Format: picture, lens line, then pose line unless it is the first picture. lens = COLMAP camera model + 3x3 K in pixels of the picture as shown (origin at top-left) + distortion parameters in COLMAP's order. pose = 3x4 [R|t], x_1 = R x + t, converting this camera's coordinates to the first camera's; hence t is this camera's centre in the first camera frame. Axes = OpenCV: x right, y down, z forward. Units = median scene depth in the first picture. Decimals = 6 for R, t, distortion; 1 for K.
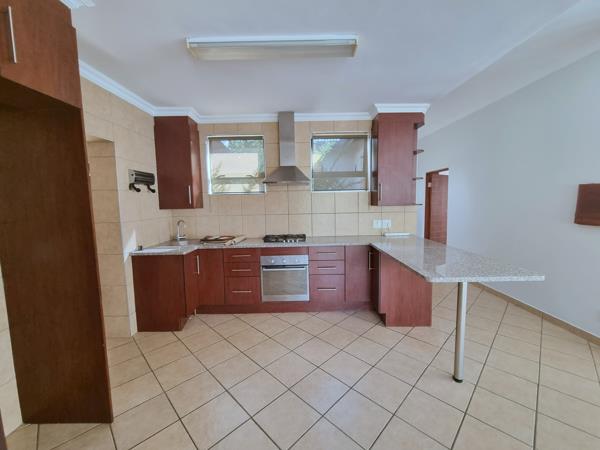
lens RADIAL K [[246.4, 0, 303.4], [0, 246.4, 220.8], [0, 0, 1]] dist [-0.001715, -0.000519]
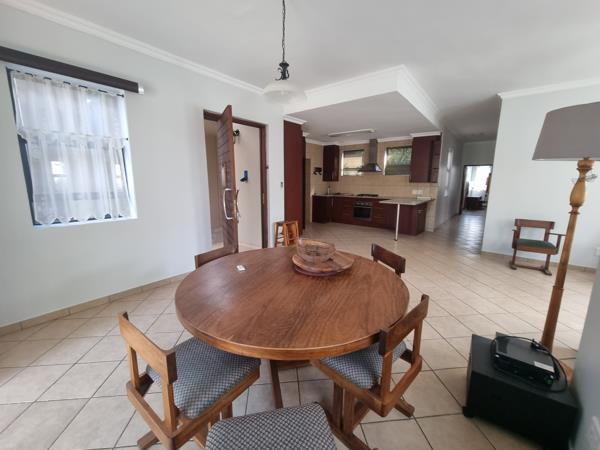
lens RADIAL K [[246.4, 0, 303.0], [0, 246.4, 225.3], [0, 0, 1]] dist [-0.001715, -0.000519]
pose [[0.782805, 0.134611, -0.607533, 0.899073], [-0.074008, 0.989532, 0.123892, 0.106783], [0.617851, -0.052021, 0.784573, -1.202126]]
